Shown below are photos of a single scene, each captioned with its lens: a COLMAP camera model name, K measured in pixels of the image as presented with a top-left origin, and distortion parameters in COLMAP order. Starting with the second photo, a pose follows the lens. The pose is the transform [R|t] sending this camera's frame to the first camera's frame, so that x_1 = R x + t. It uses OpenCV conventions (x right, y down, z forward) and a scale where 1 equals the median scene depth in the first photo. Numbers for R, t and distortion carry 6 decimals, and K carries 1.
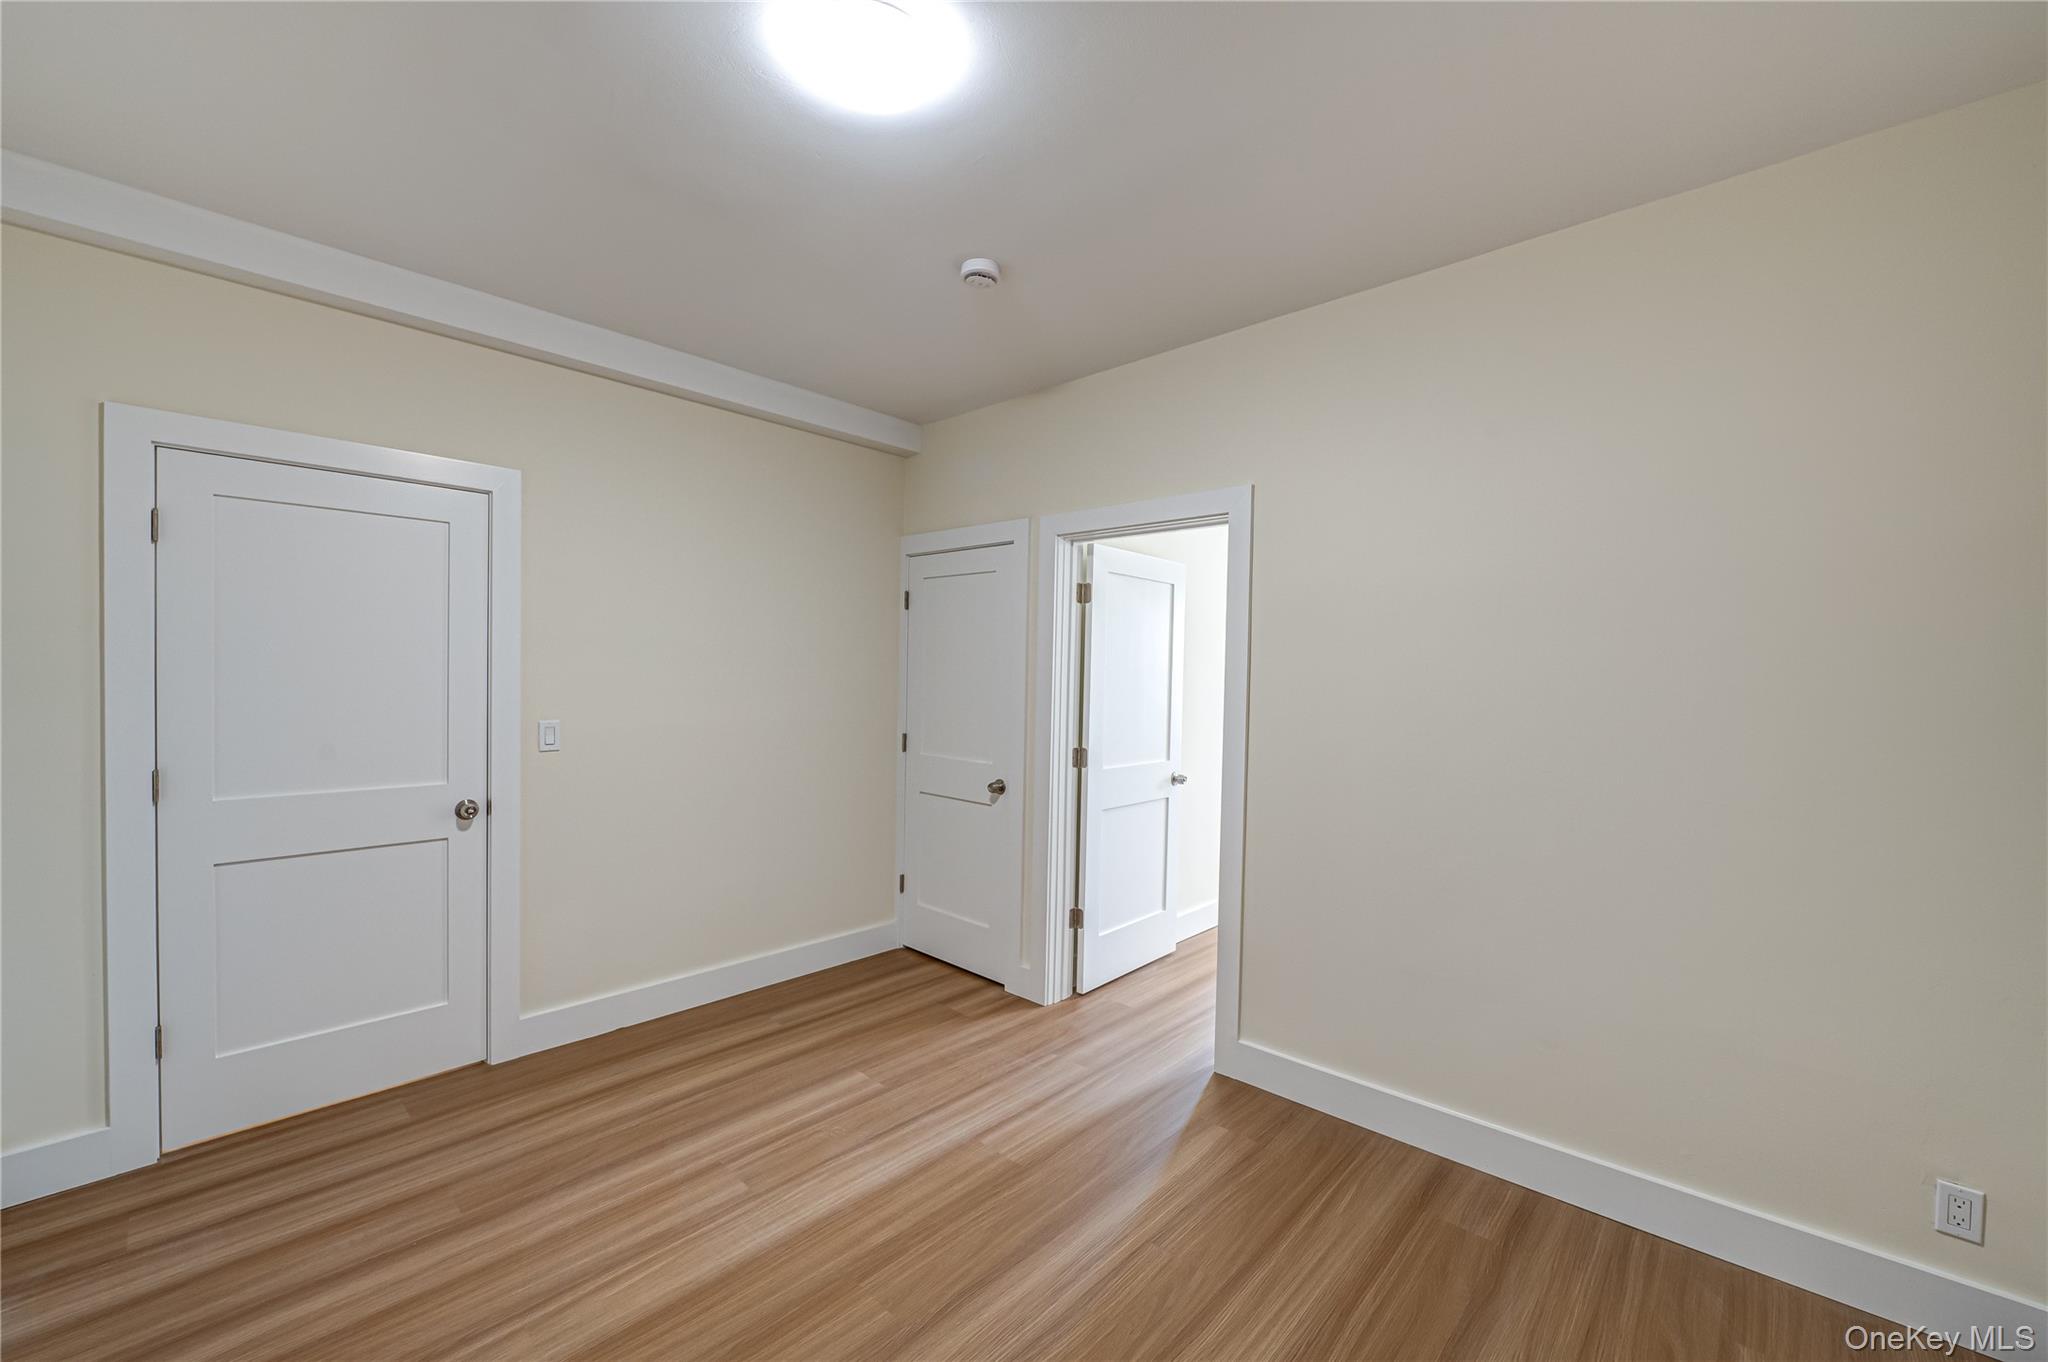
lens RADIAL K [[804.5, 0, 1032.7], [0, 804.5, 687.3], [0, 0, 1]] dist [-0.011853, -0.000146]
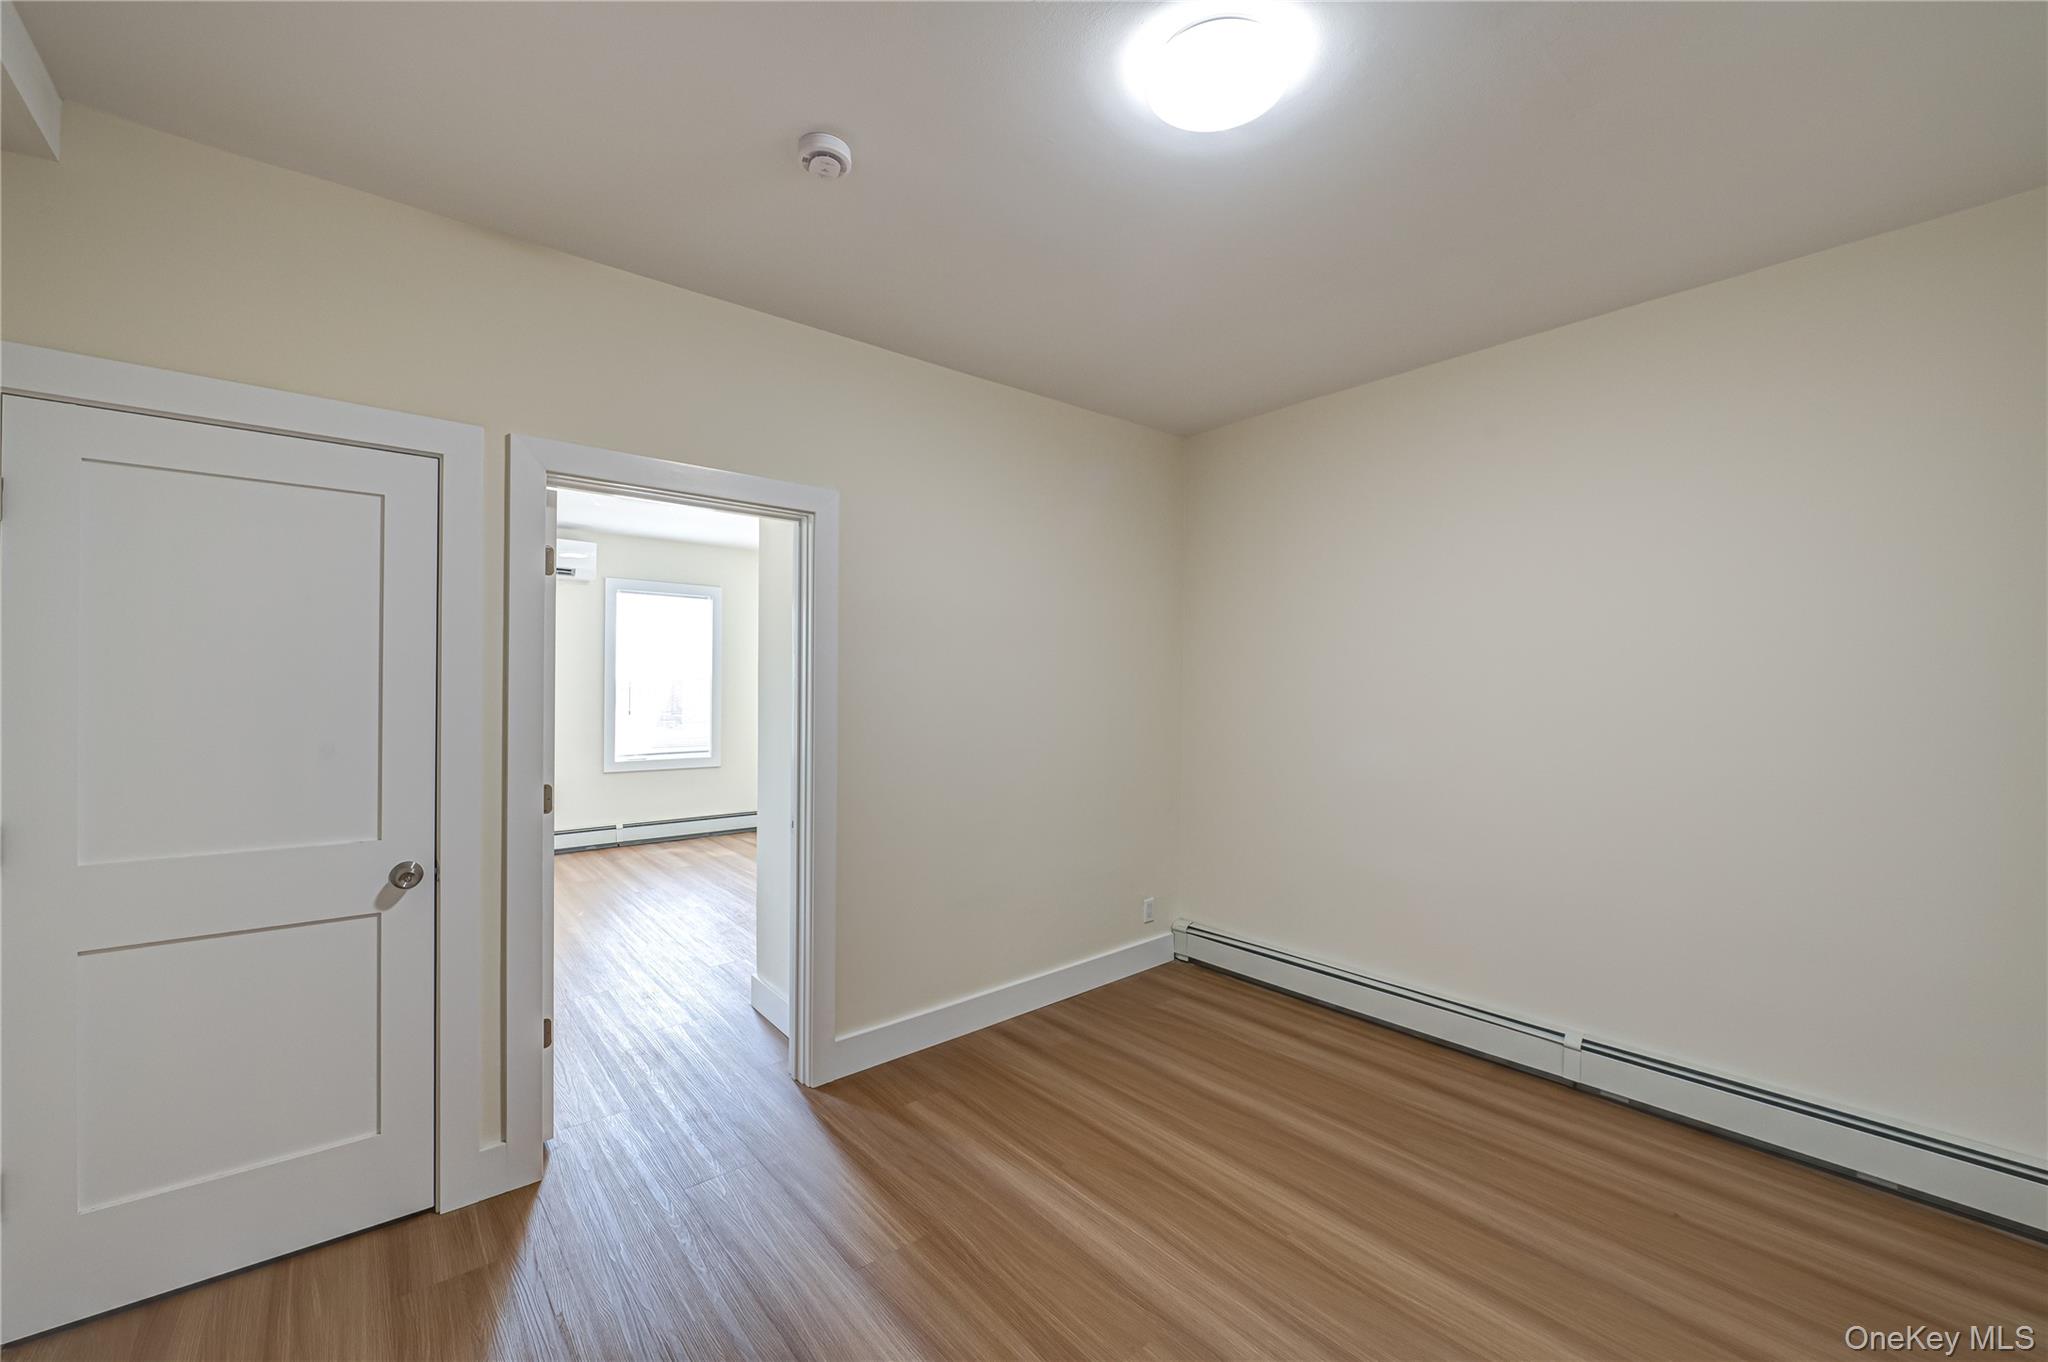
lens RADIAL K [[804.5, 0, 1032.7], [0, 804.5, 687.3], [0, 0, 1]] dist [-0.011853, -0.000146]
pose [[0.131937, -0.017485, 0.991104, -0.868355], [0.022701, 0.999635, 0.014614, -0.012611], [-0.990998, 0.020571, 0.132286, 0.766258]]
